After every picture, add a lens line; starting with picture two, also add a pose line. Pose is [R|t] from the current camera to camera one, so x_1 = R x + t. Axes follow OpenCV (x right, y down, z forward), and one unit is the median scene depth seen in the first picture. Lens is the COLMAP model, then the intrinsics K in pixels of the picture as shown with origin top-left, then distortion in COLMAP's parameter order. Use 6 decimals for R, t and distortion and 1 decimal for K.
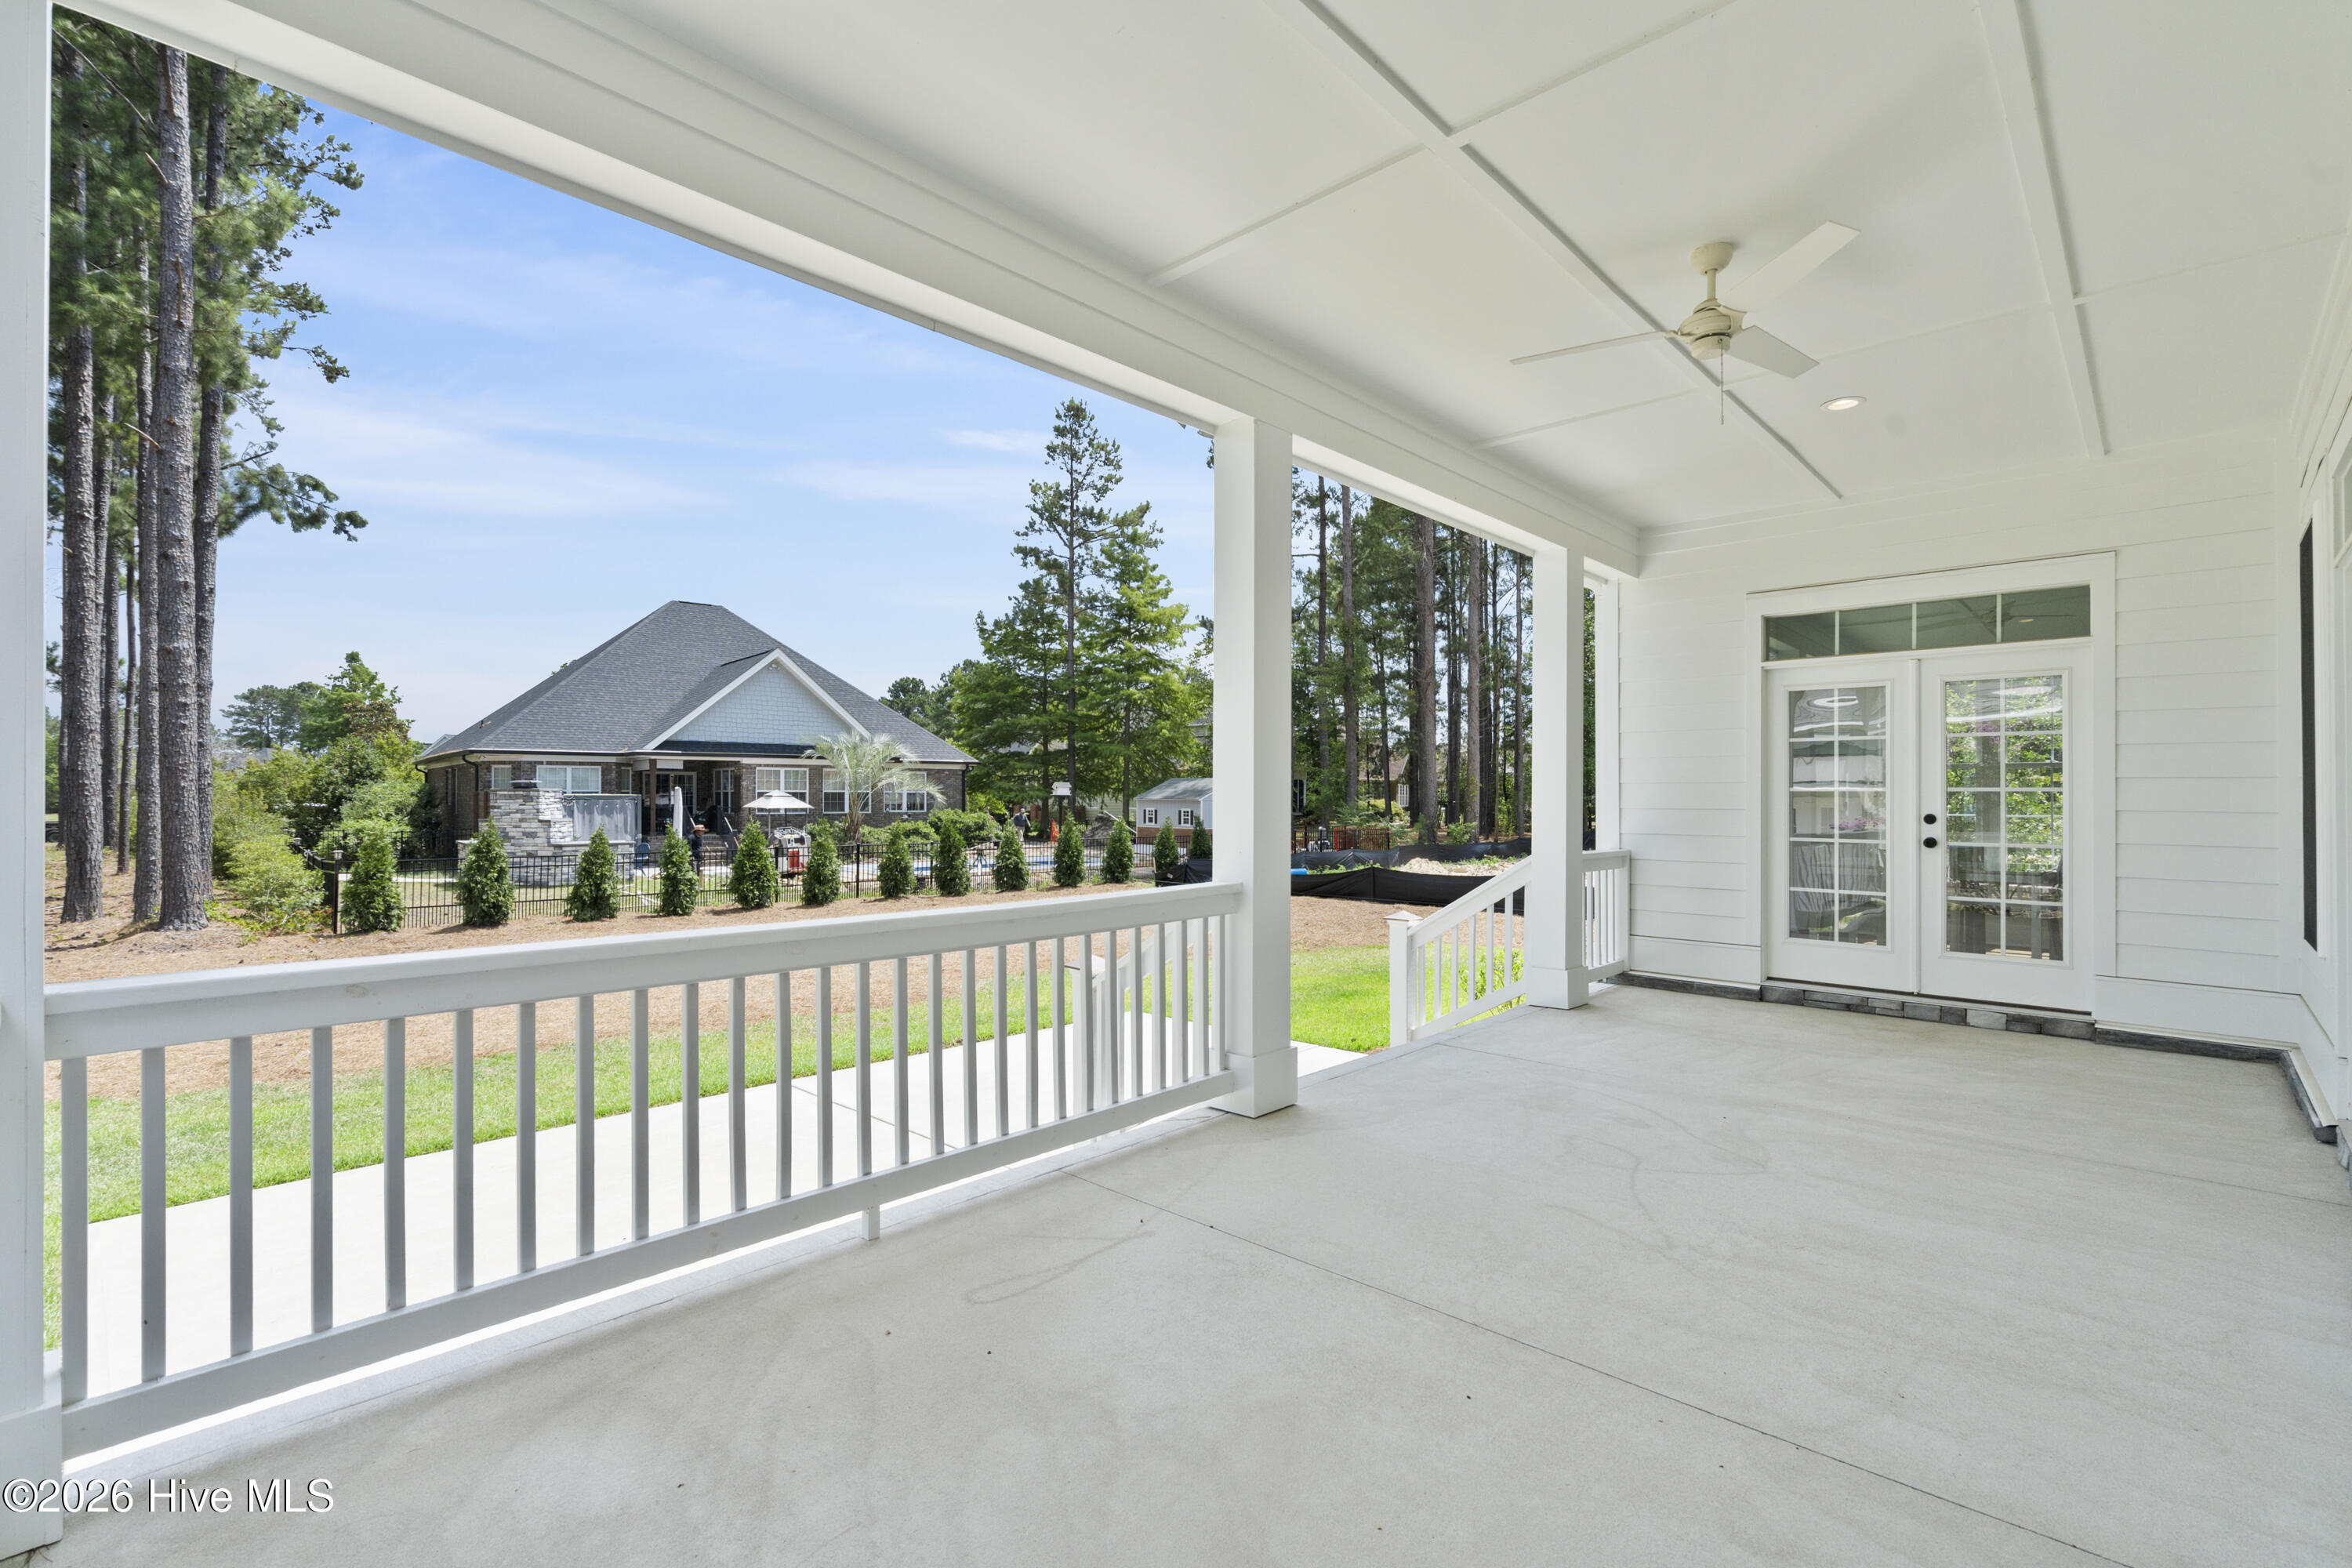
lens RADIAL K [[1051.4, 0, 1183.2], [0, 1051.4, 789.0], [0, 0, 1]] dist [-0.001667, 0.000274]
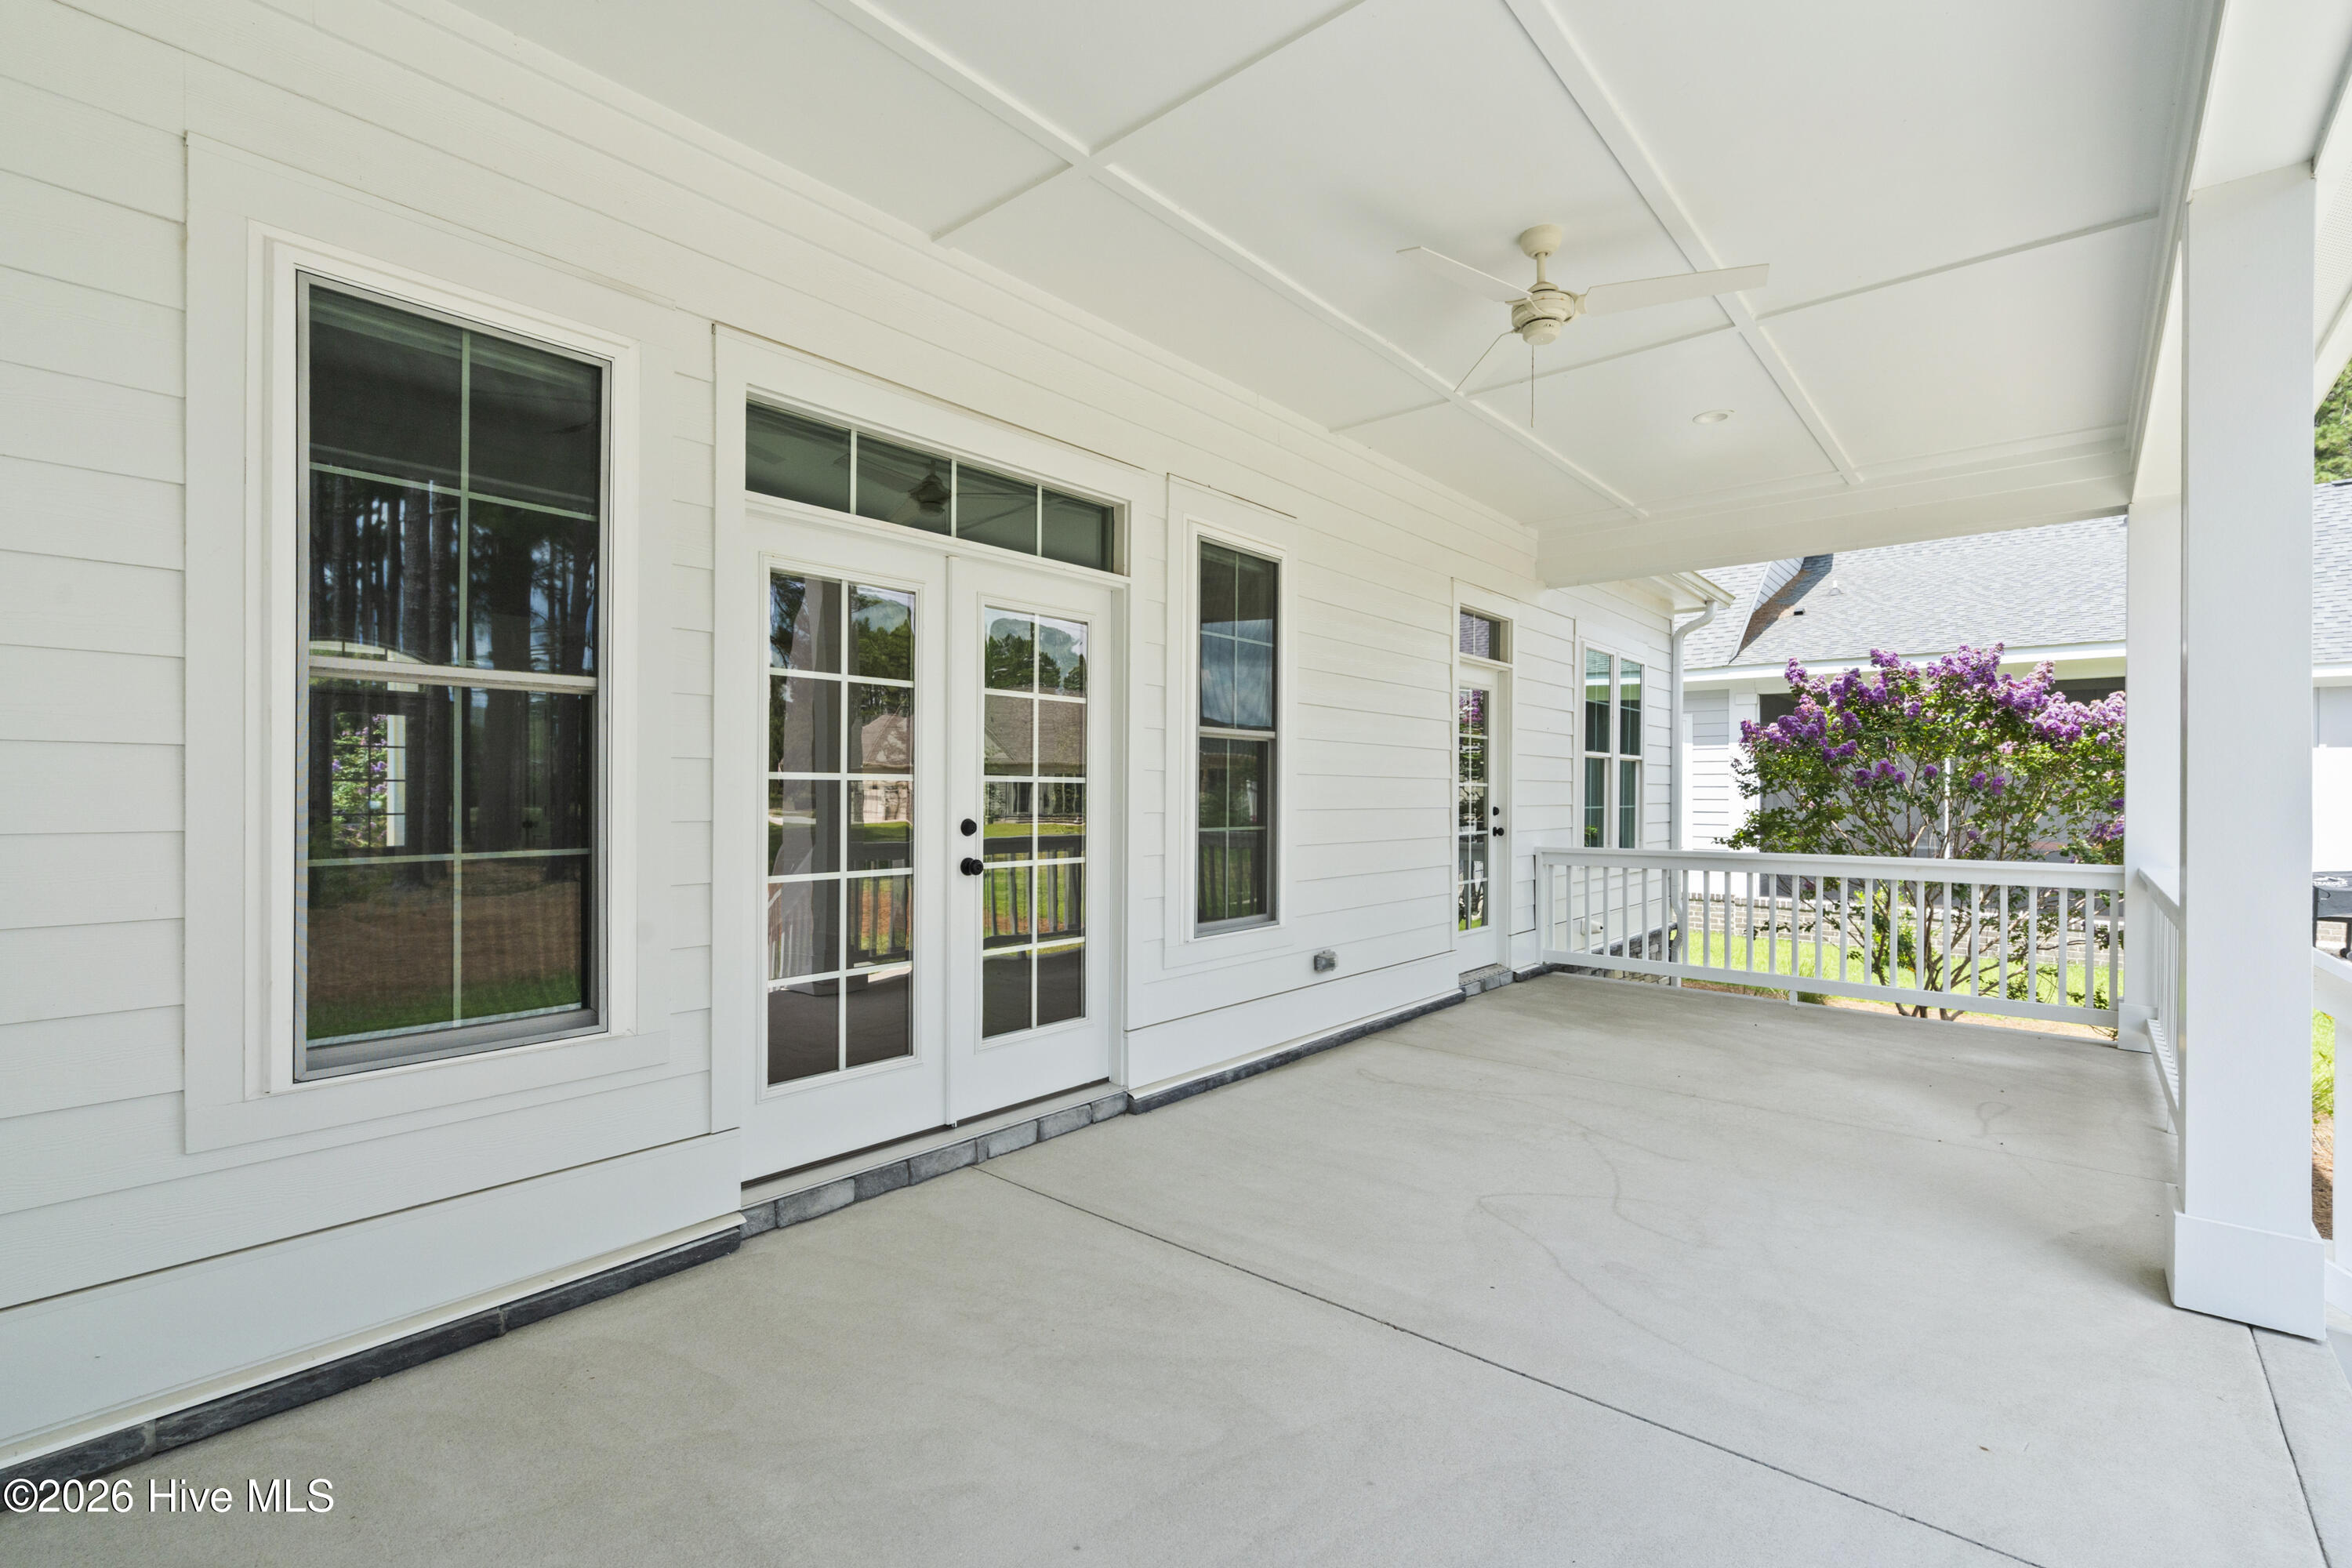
lens RADIAL K [[1056.8, 0, 1173.7], [0, 1056.8, 798.8], [0, 0, 1]] dist [-0.000404, -0.000130]
pose [[-0.998930, -0.006900, -0.045731, 0.508881], [-0.006964, 0.999975, 0.001235, 0.005470], [0.045721, 0.001552, -0.998953, 1.124930]]
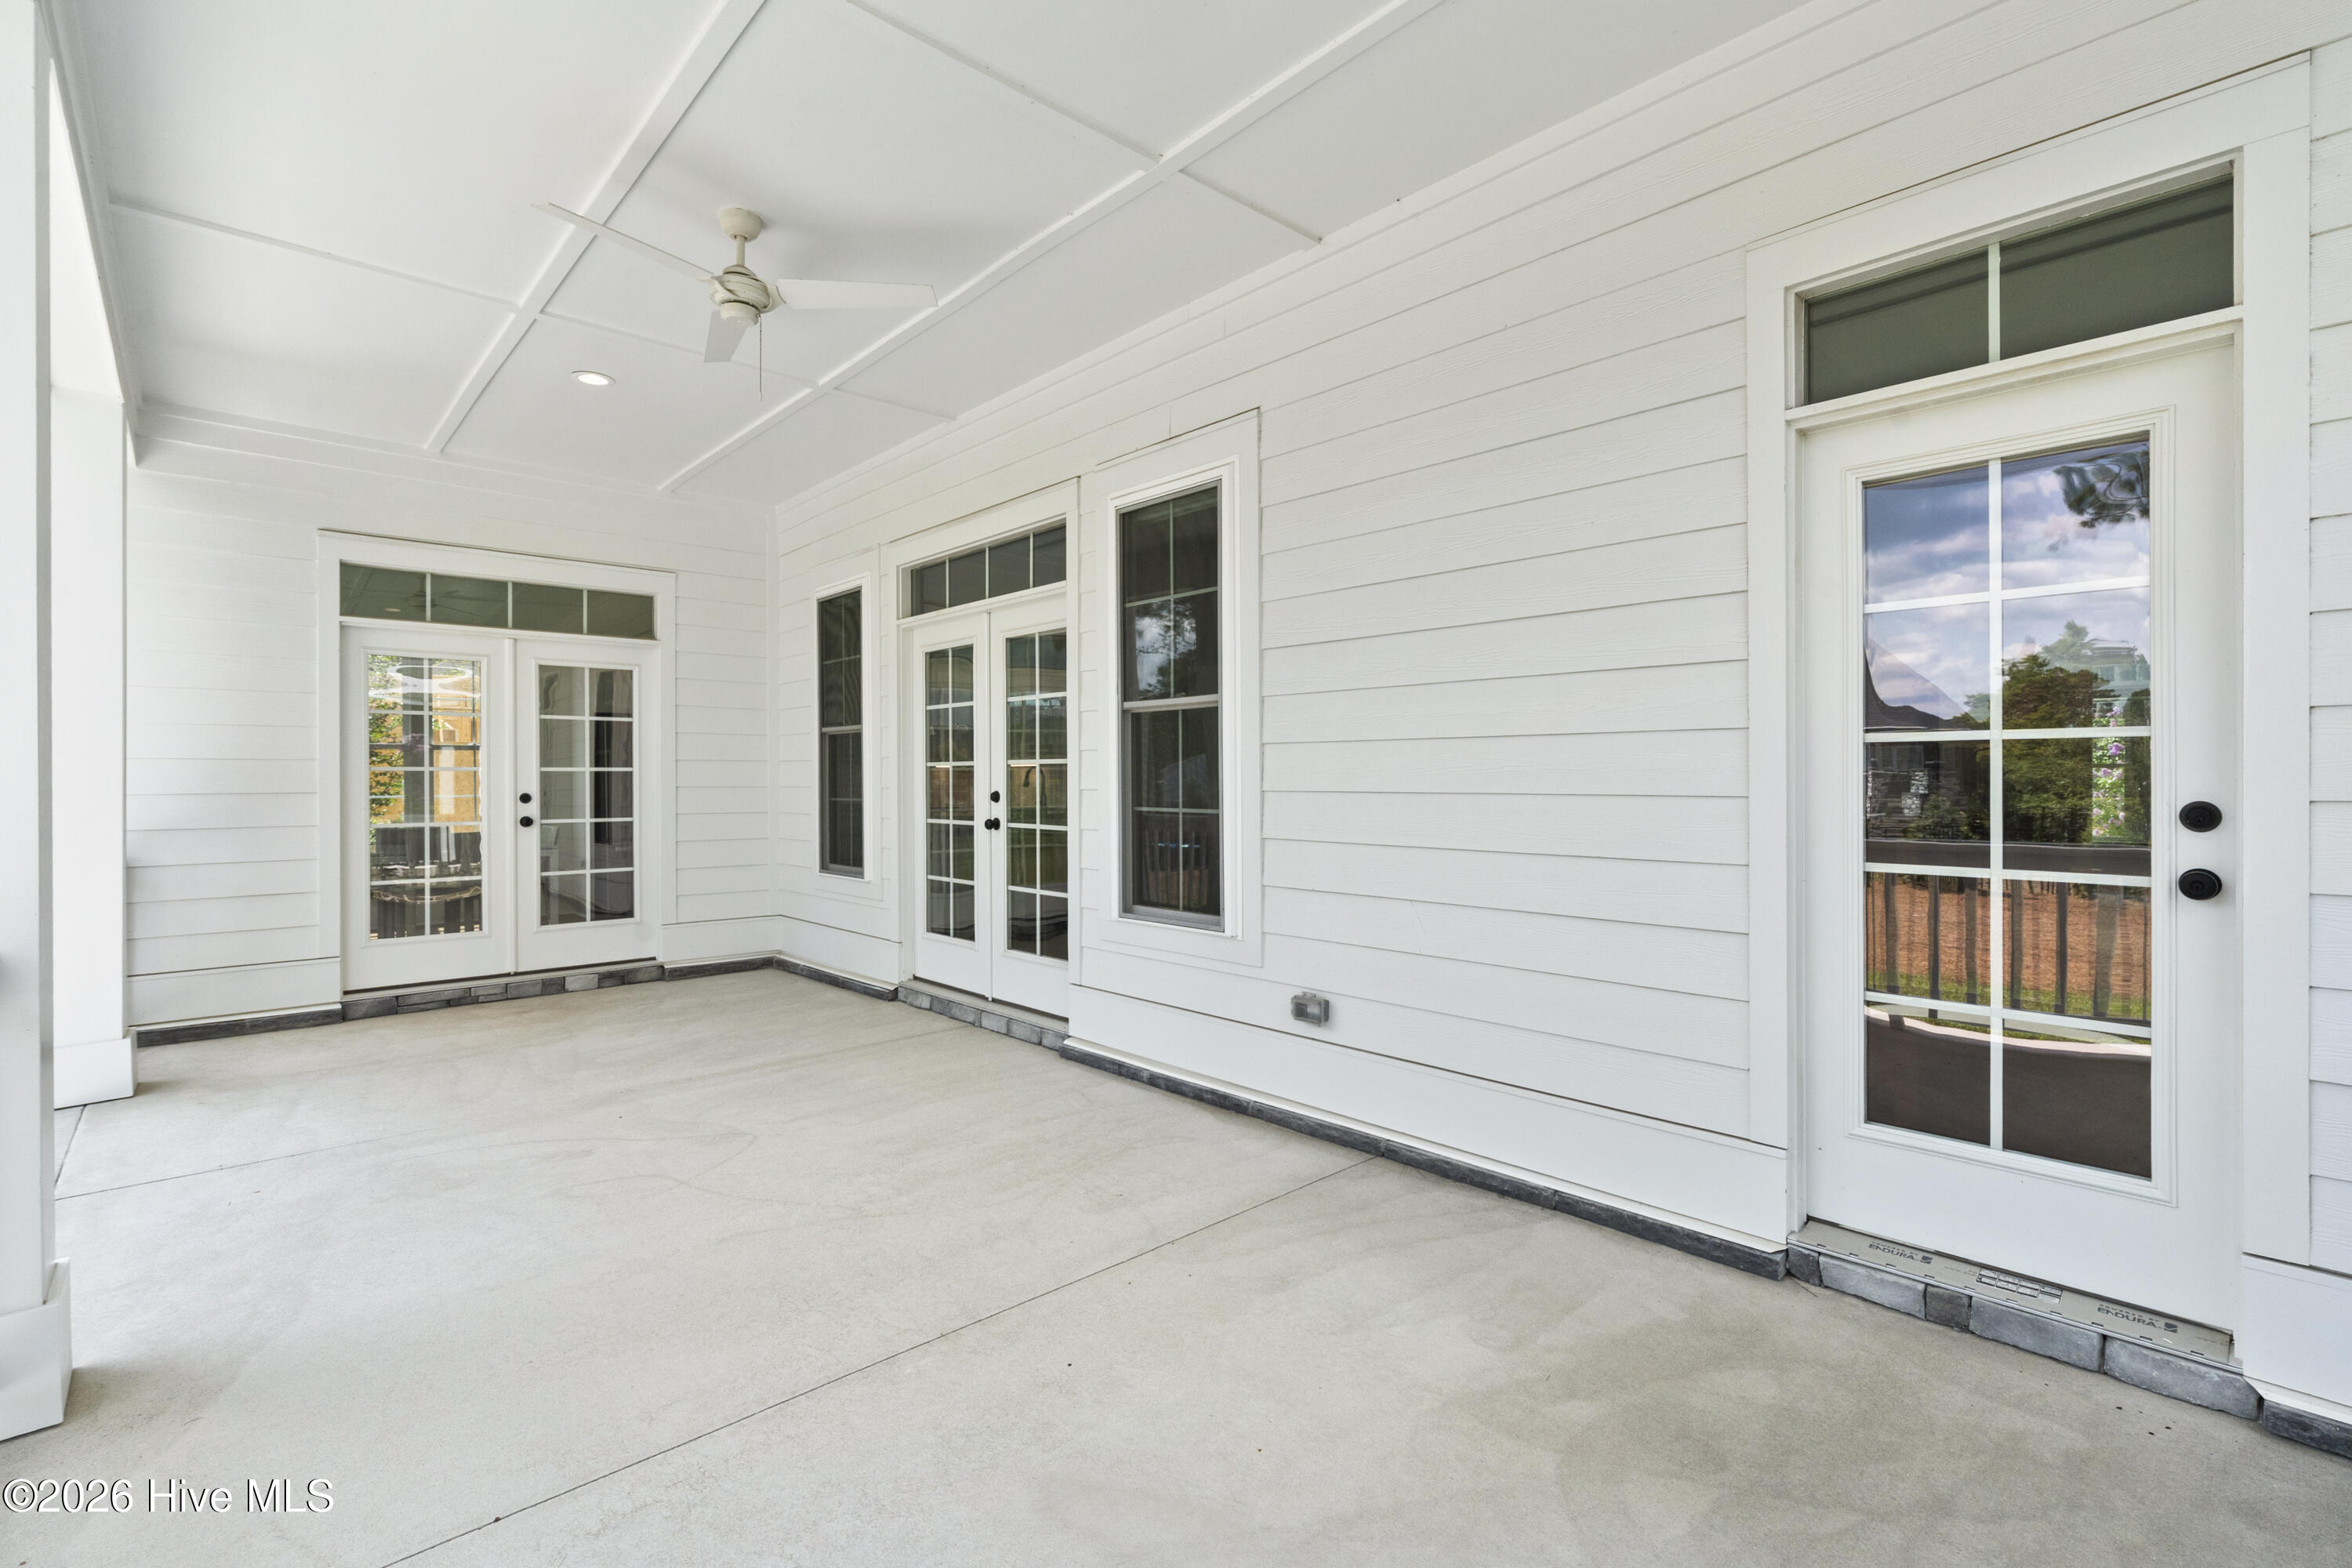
lens RADIAL K [[1051.4, 0, 1183.2], [0, 1051.4, 789.0], [0, 0, 1]] dist [-0.001667, 0.000274]
pose [[0.068642, -0.012843, 0.997559, -0.259174], [-0.001721, 0.999914, 0.012992, 0.005169], [-0.997640, -0.002608, 0.068614, 0.297806]]
